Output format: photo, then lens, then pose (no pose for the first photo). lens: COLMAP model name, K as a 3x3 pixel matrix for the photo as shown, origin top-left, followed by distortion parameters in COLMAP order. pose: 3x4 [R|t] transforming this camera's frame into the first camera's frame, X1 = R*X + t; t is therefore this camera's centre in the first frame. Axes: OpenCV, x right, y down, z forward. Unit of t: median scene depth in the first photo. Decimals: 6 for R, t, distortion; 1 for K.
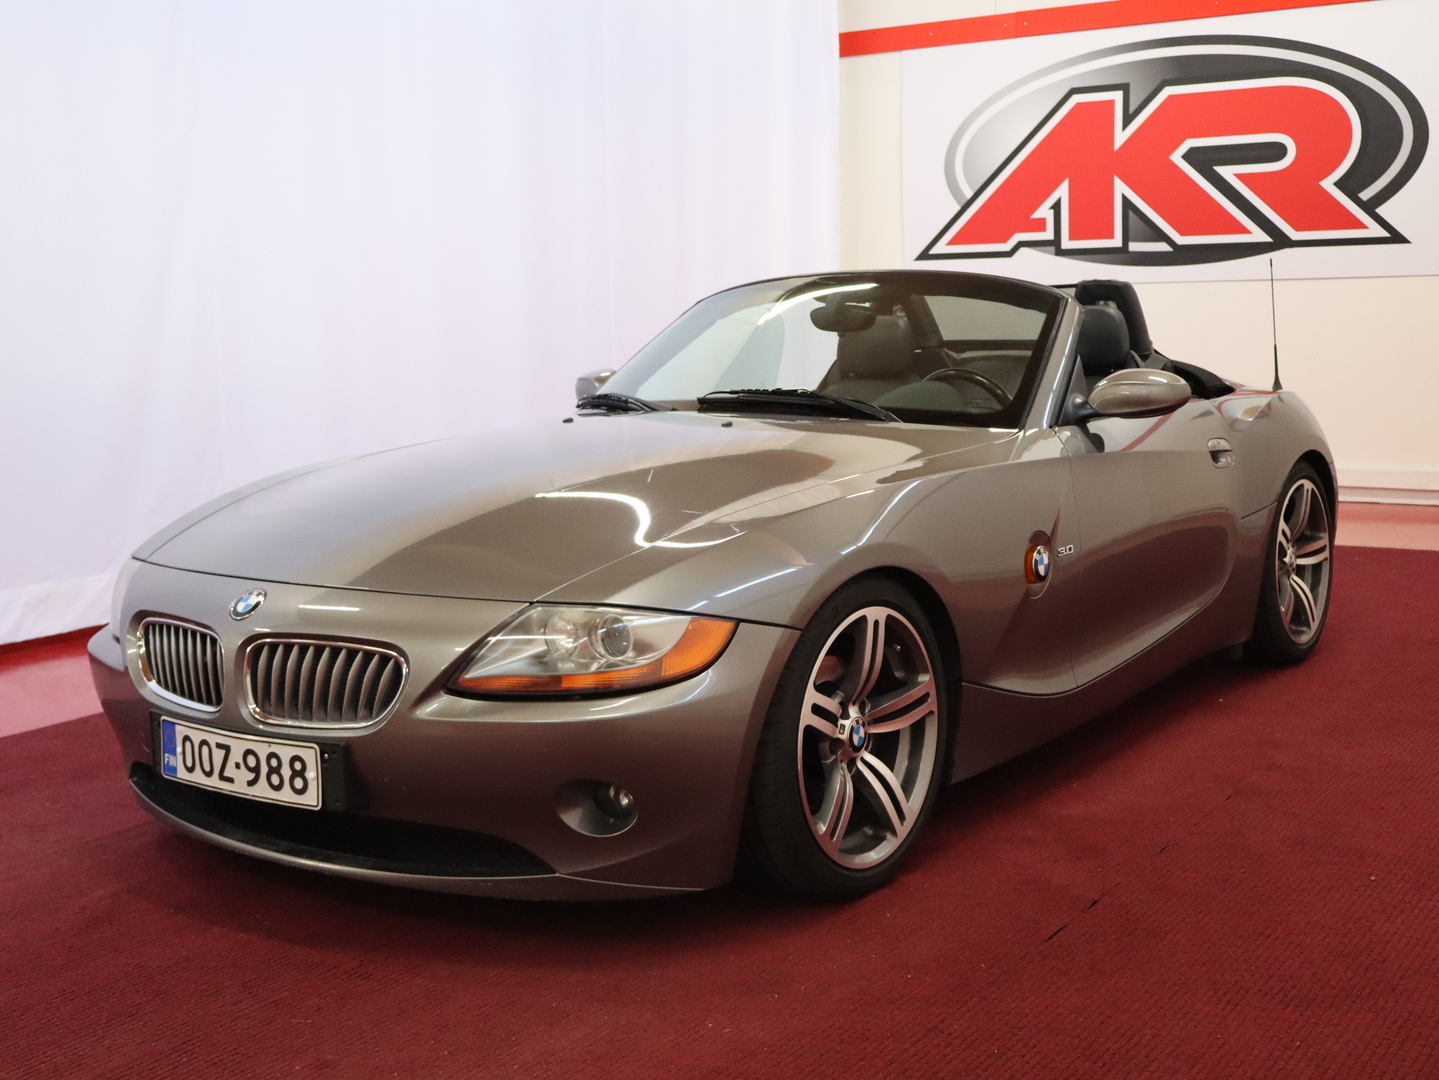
lens RADIAL K [[1730.1, 0, 721.6], [0, 1730.1, 539.5], [0, 0, 1]] dist [-0.007342, 0.000000]
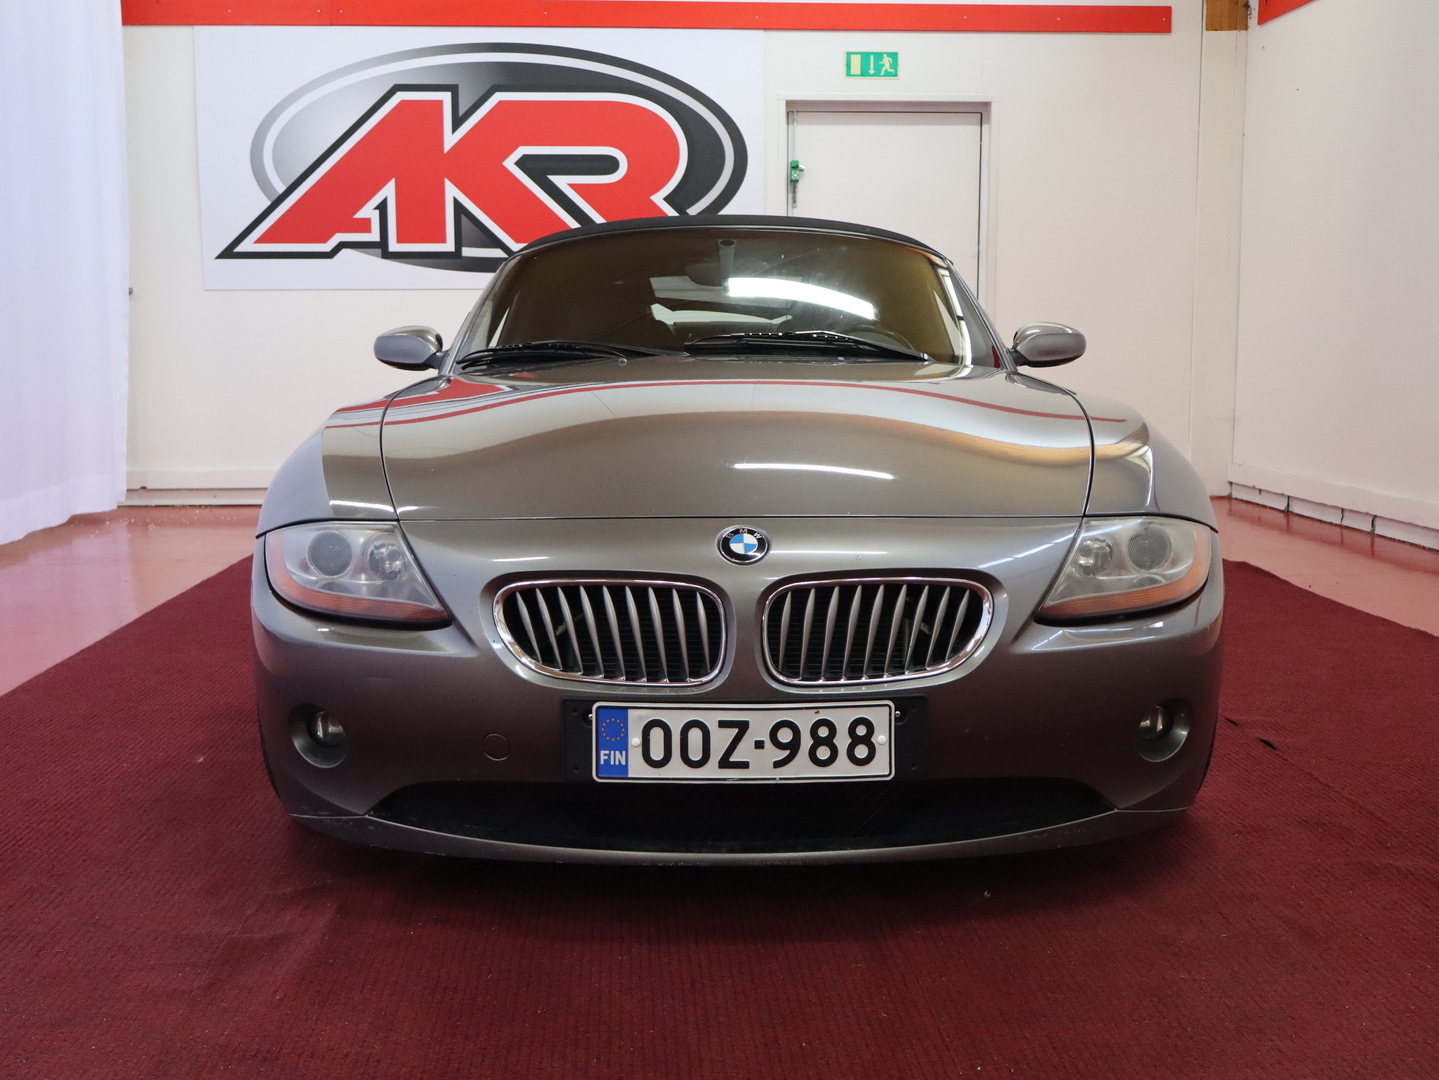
lens RADIAL K [[1687.9, 0, 702.6], [0, 1687.9, 647.4], [0, 0, 1]] dist [0.021943, 0.000000]
pose [[0.818807, -0.084393, 0.567832, -0.236332], [0.062928, 0.996369, 0.057343, 0.012392], [-0.570610, -0.011220, 0.821145, 0.117718]]
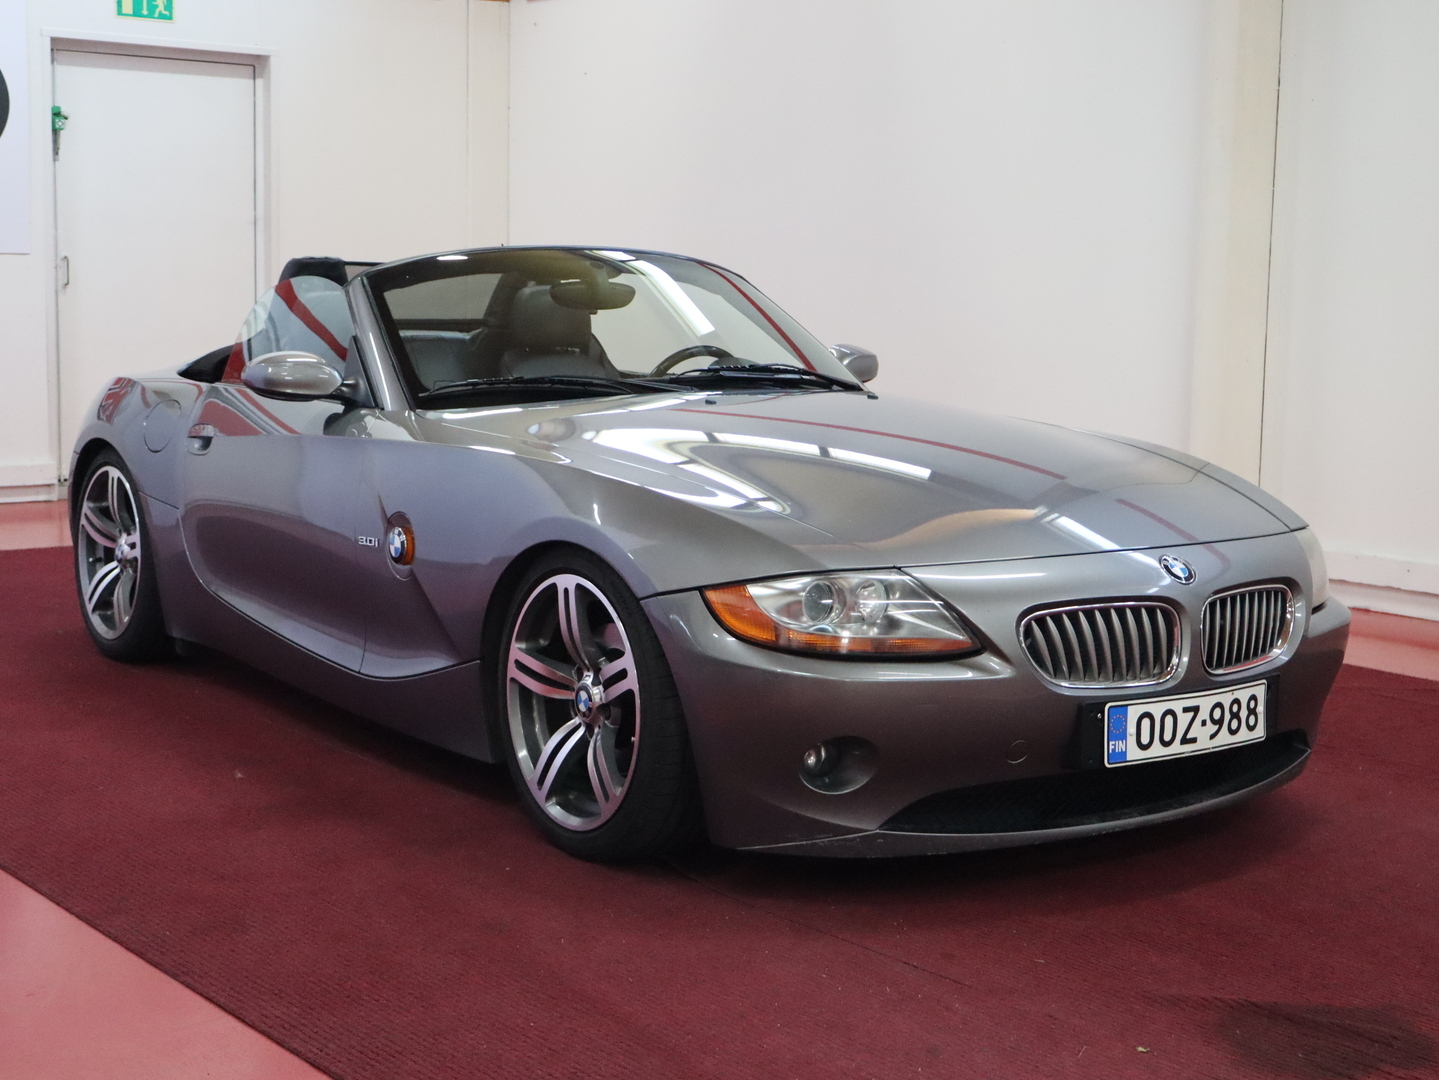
lens RADIAL K [[2115.9, 0, 717.9], [0, 2115.9, 541.1], [0, 0, 1]] dist [-0.060276, 0.000000]
pose [[0.330666, -0.089236, 0.939519, -0.493785], [0.102587, 0.993019, 0.058211, -0.025692], [-0.938155, 0.077134, 0.337513, 0.266377]]
